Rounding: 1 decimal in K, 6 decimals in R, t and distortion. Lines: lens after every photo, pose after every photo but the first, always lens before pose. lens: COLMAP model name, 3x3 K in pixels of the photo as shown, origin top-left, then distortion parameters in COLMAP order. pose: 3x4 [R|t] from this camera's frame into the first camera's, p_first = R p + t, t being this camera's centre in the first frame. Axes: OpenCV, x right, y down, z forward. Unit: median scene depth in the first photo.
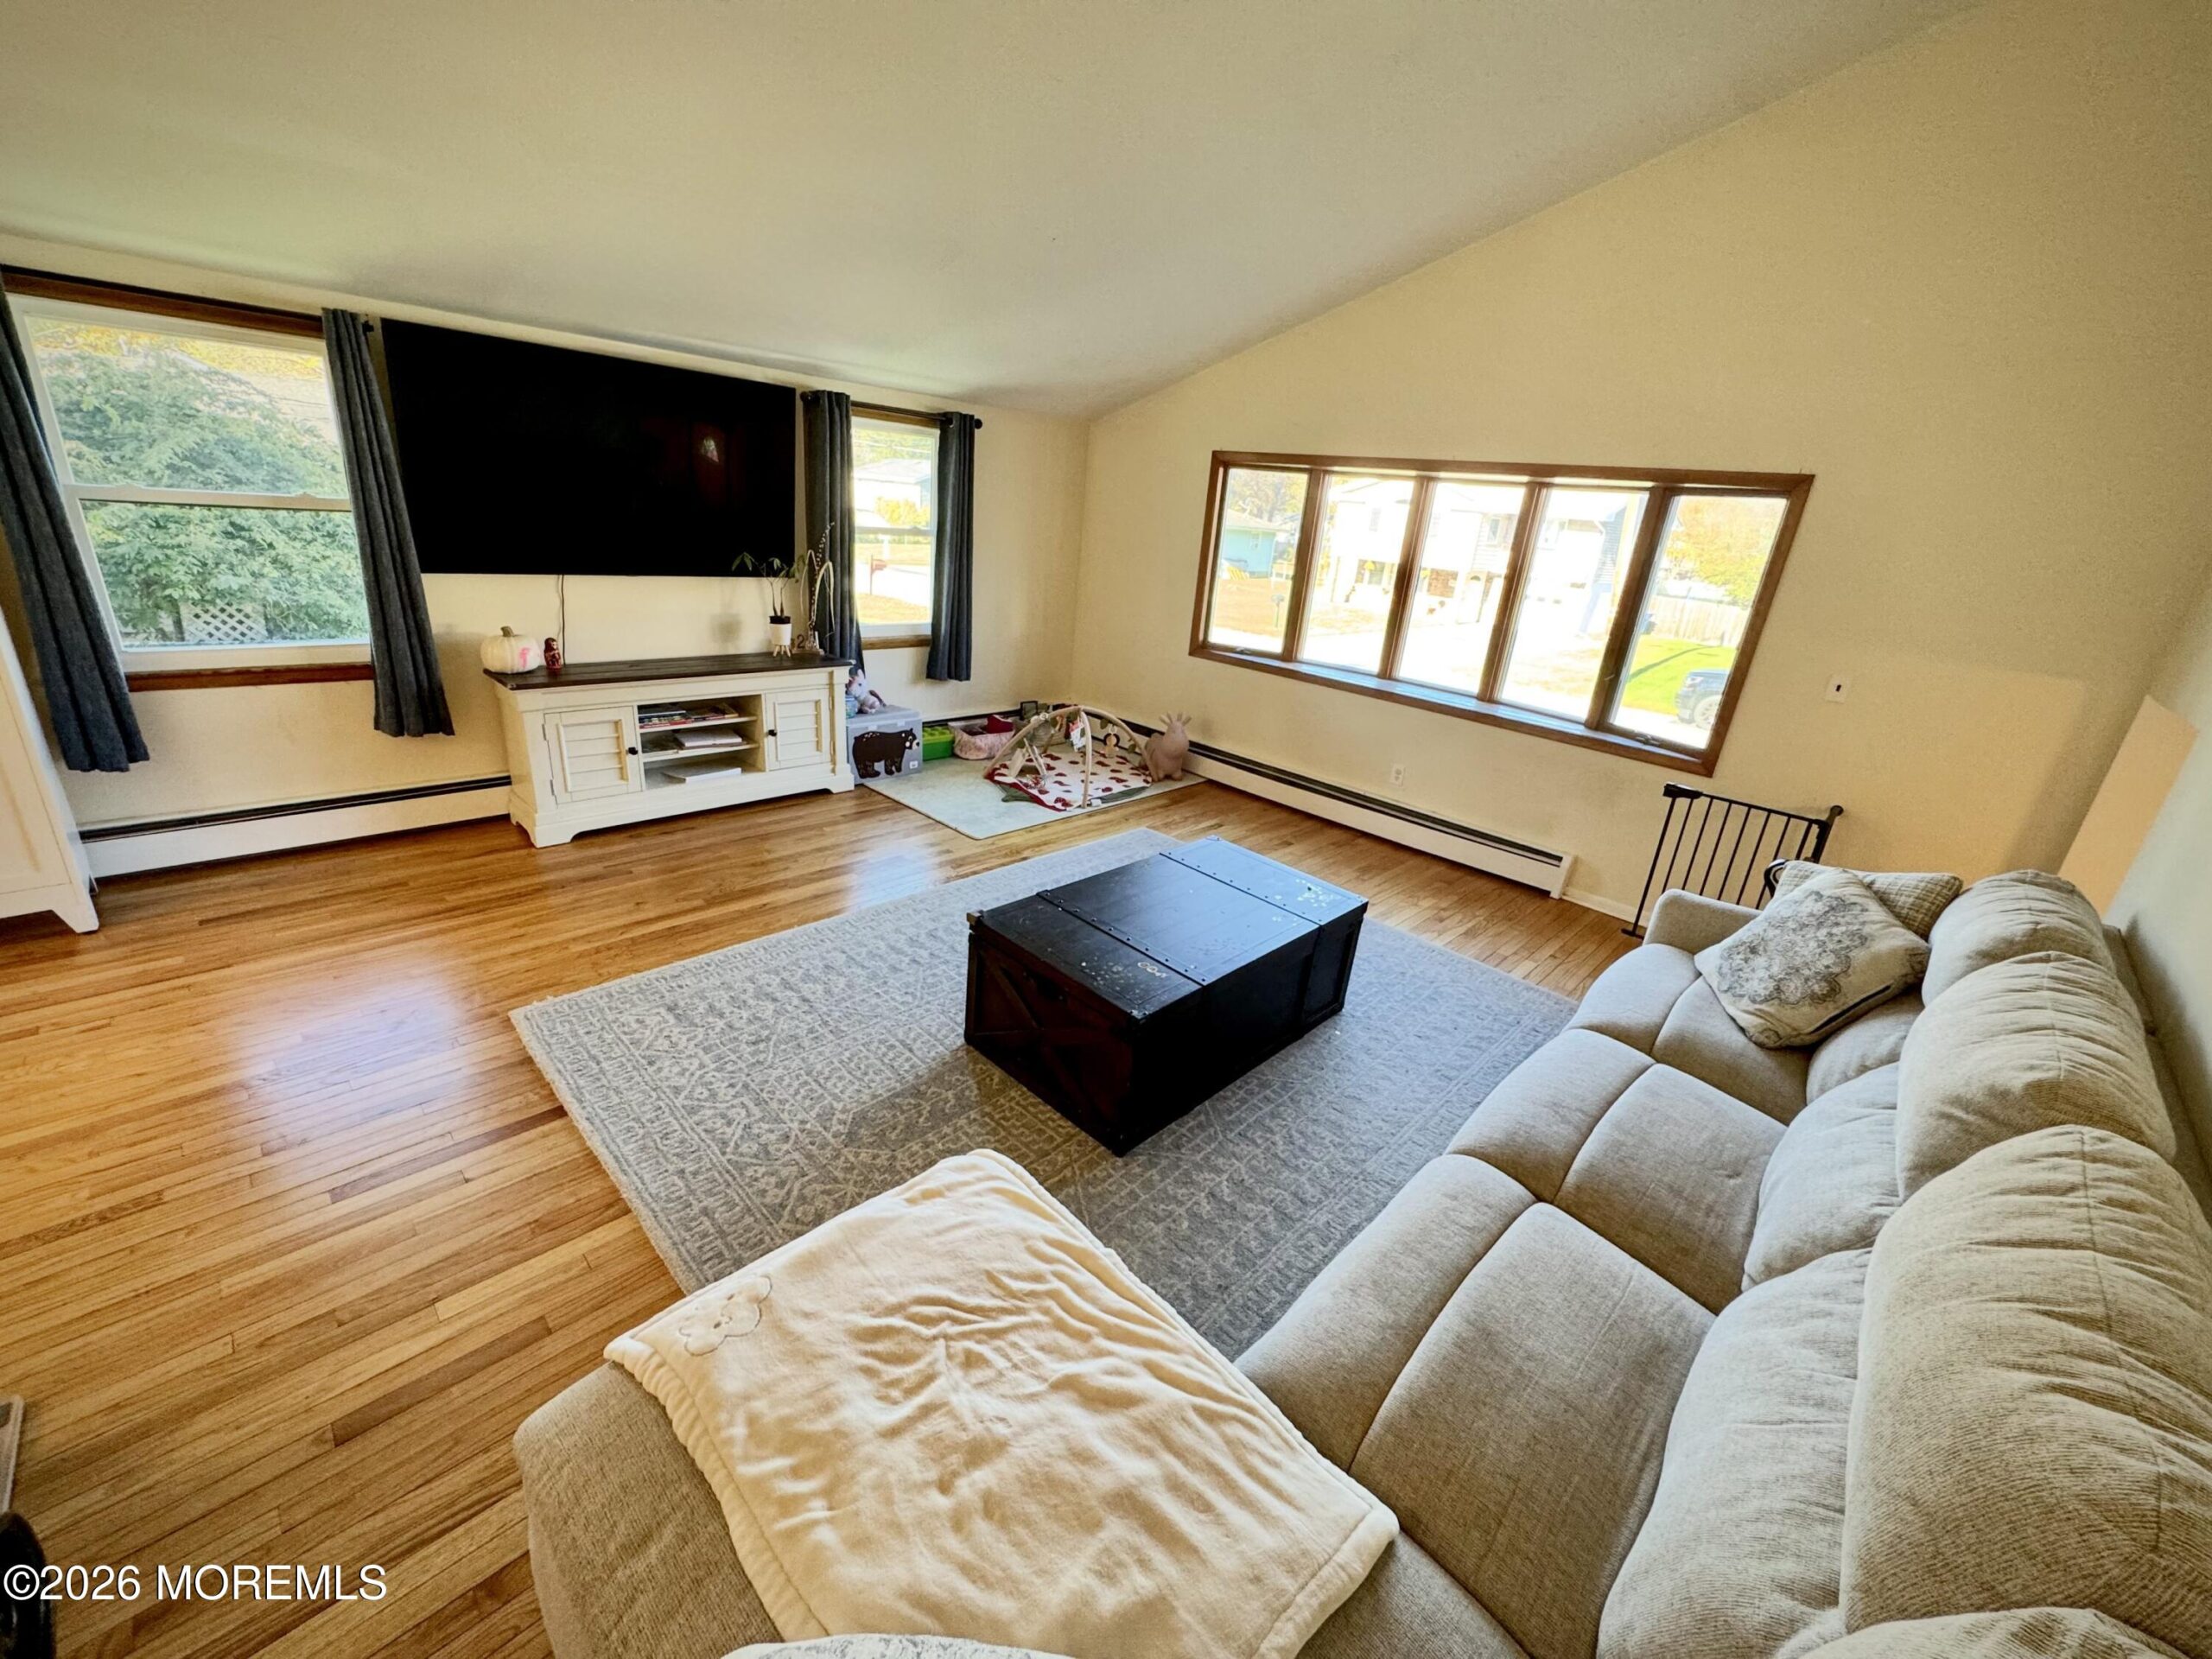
lens RADIAL K [[875.8, 0, 1107.4], [0, 875.8, 832.7], [0, 0, 1]] dist [-0.006220, 0.000489]
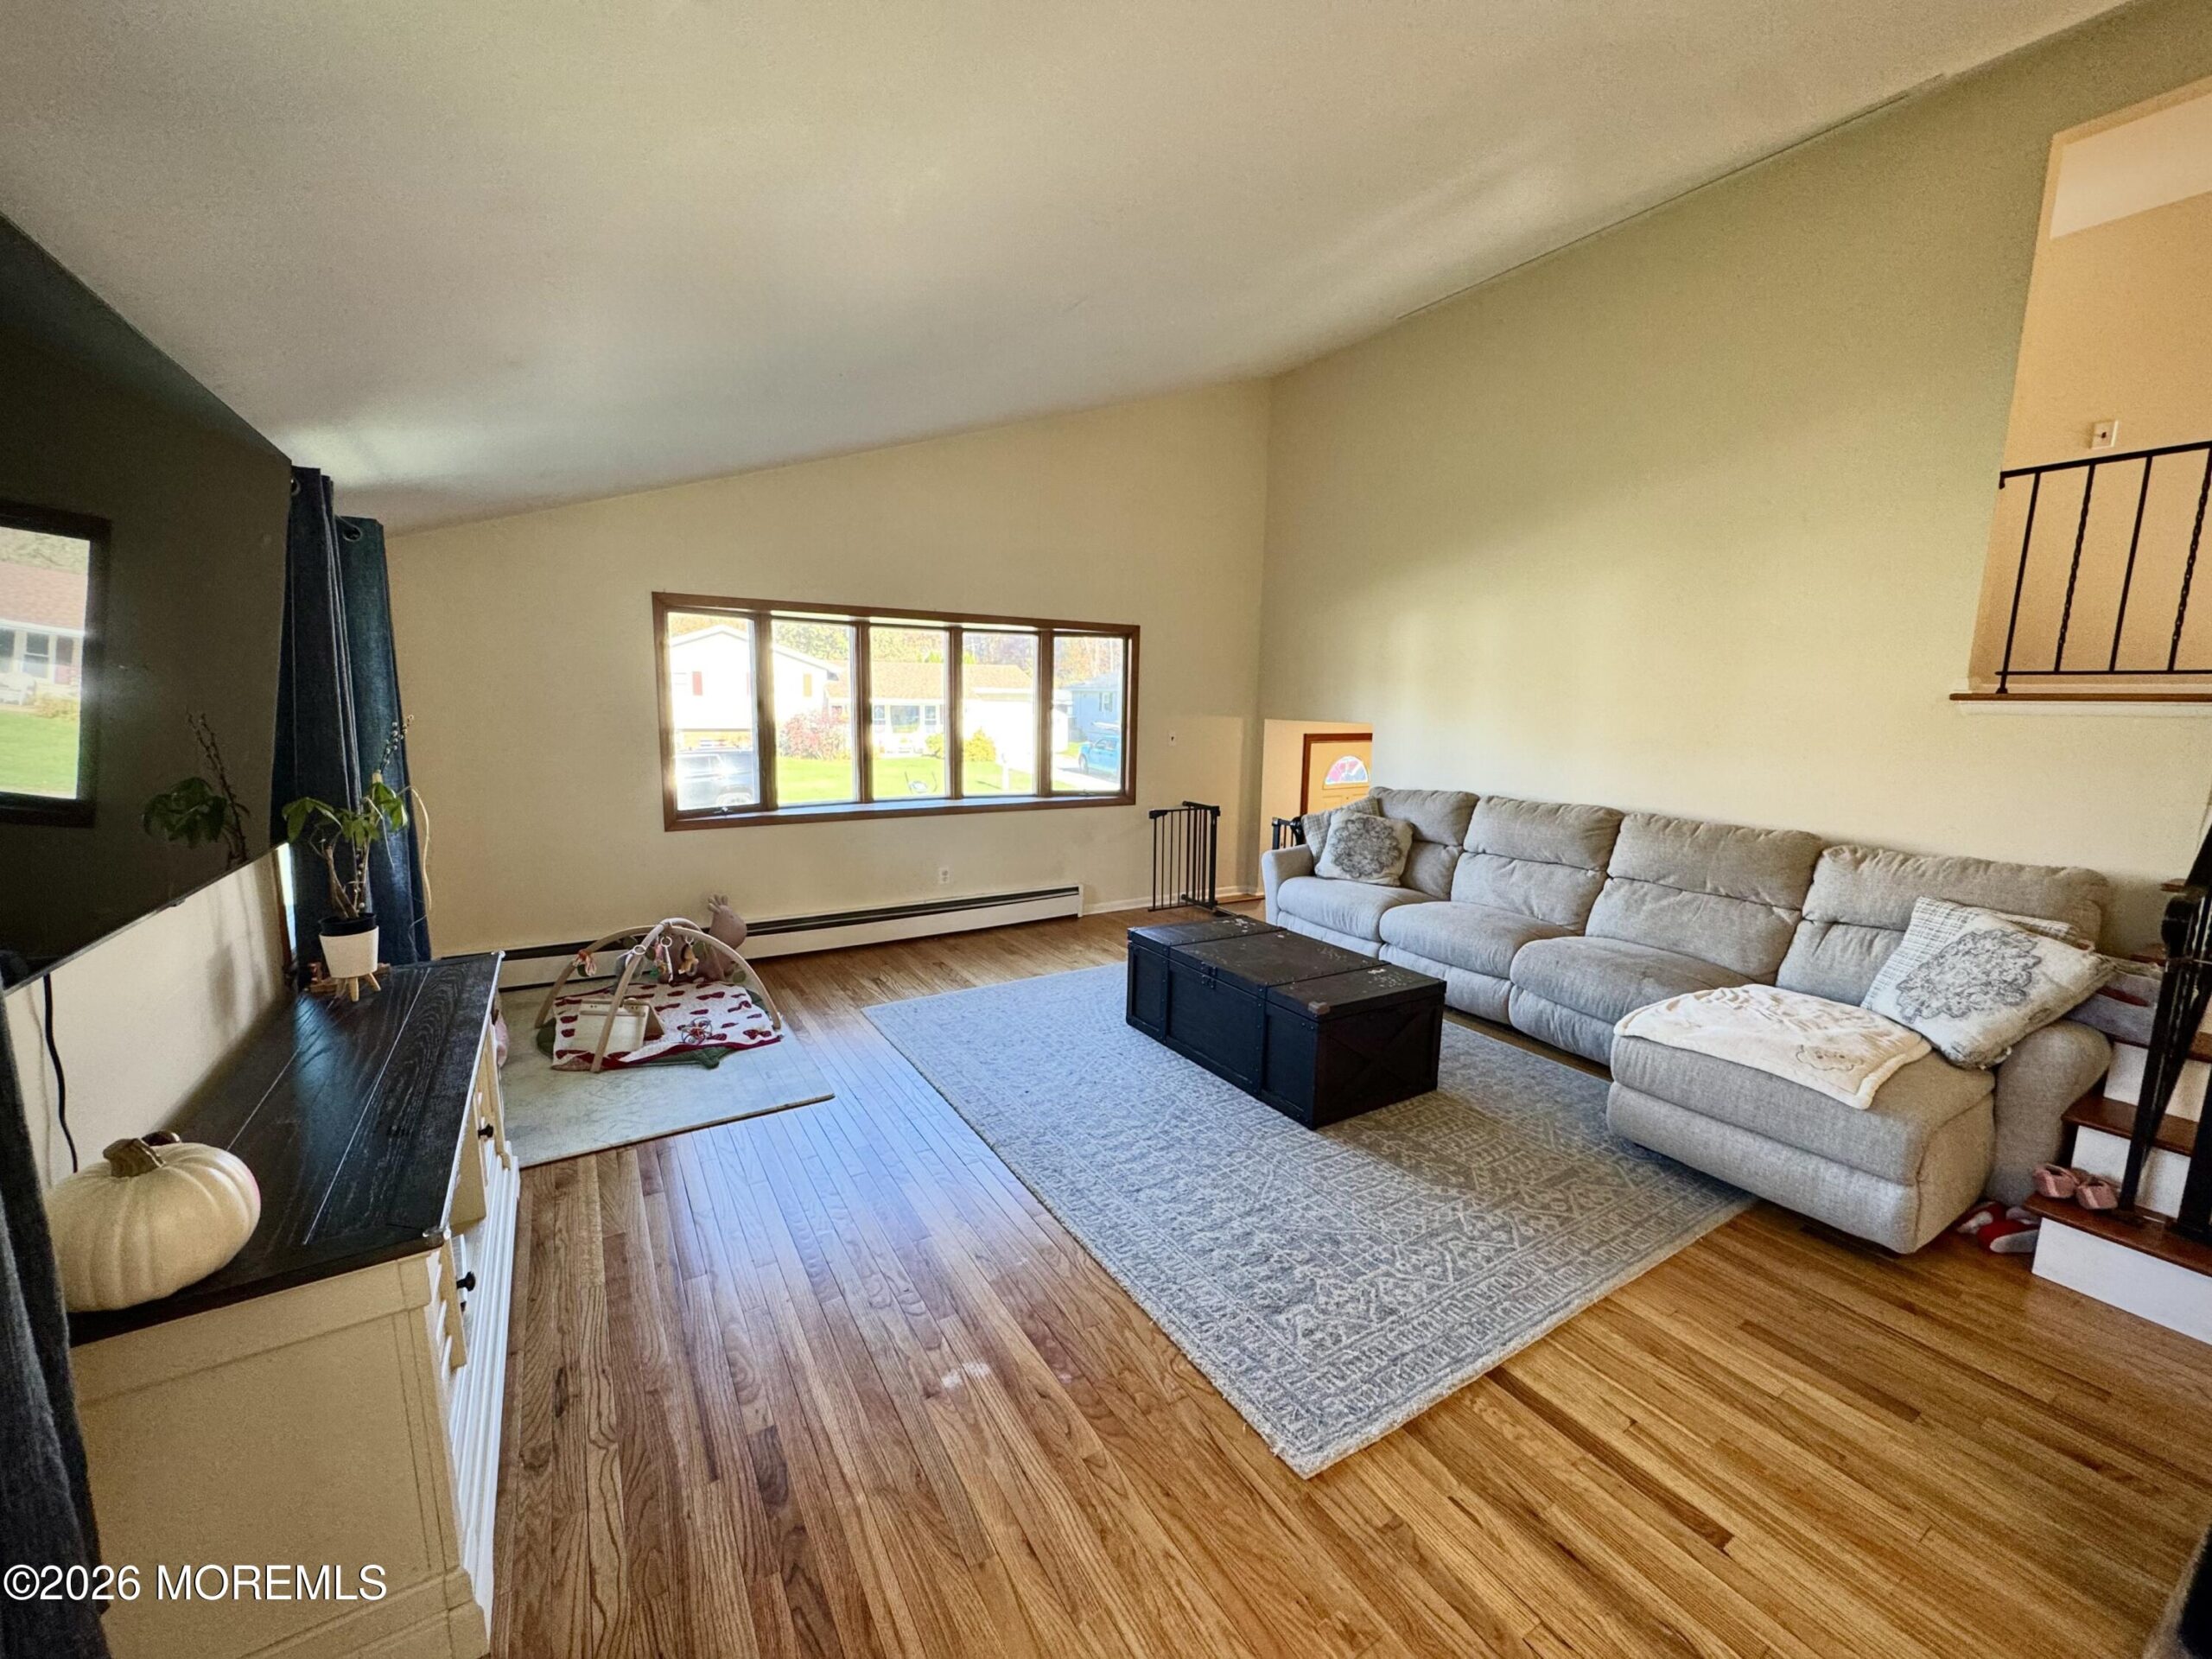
lens RADIAL K [[875.8, 0, 1115.3], [0, 875.8, 821.8], [0, 0, 1]] dist [-0.006220, 0.000489]
pose [[0.241210, -0.219902, 0.945231, -0.698349], [0.347939, 0.928835, 0.127298, -0.207230], [-0.905956, 0.298177, 0.300556, 0.459497]]
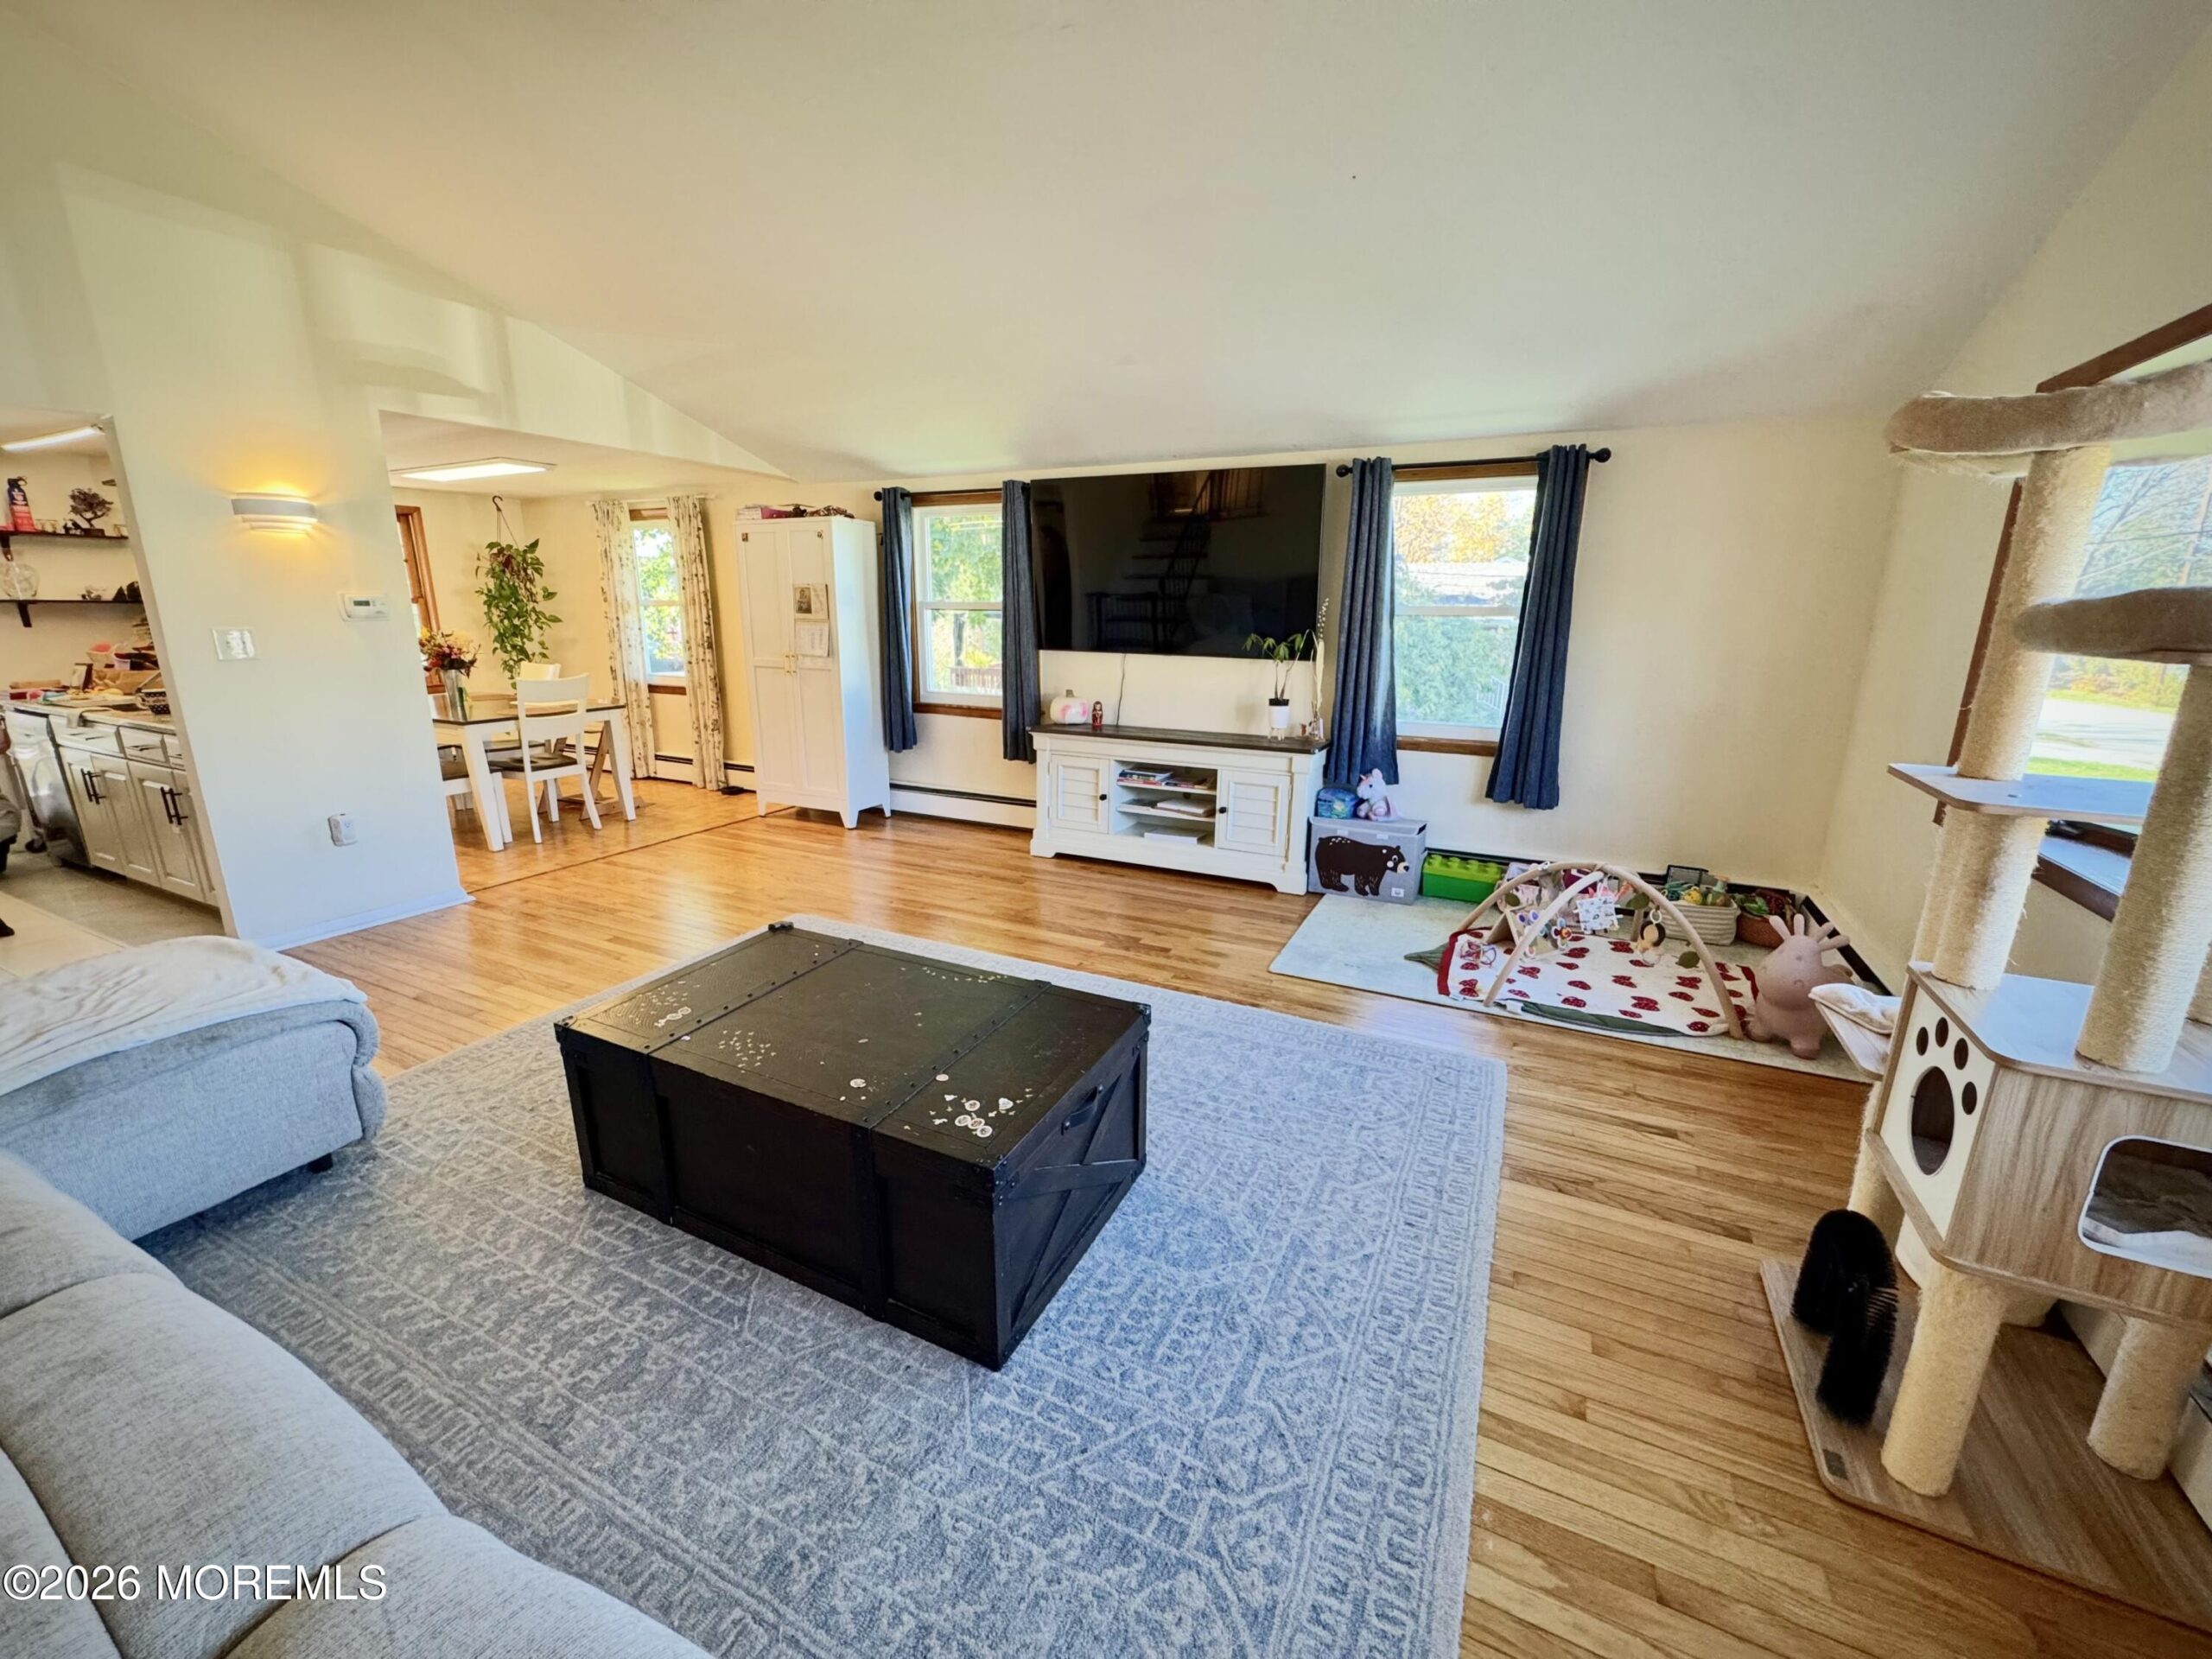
lens RADIAL K [[875.8, 0, 1107.6], [0, 875.8, 828.4], [0, 0, 1]] dist [-0.006220, 0.000489]
pose [[0.303871, 0.151381, -0.940609, 0.489577], [-0.318643, 0.946586, 0.049403, -0.098654], [0.897847, 0.284707, 0.335877, 0.540135]]
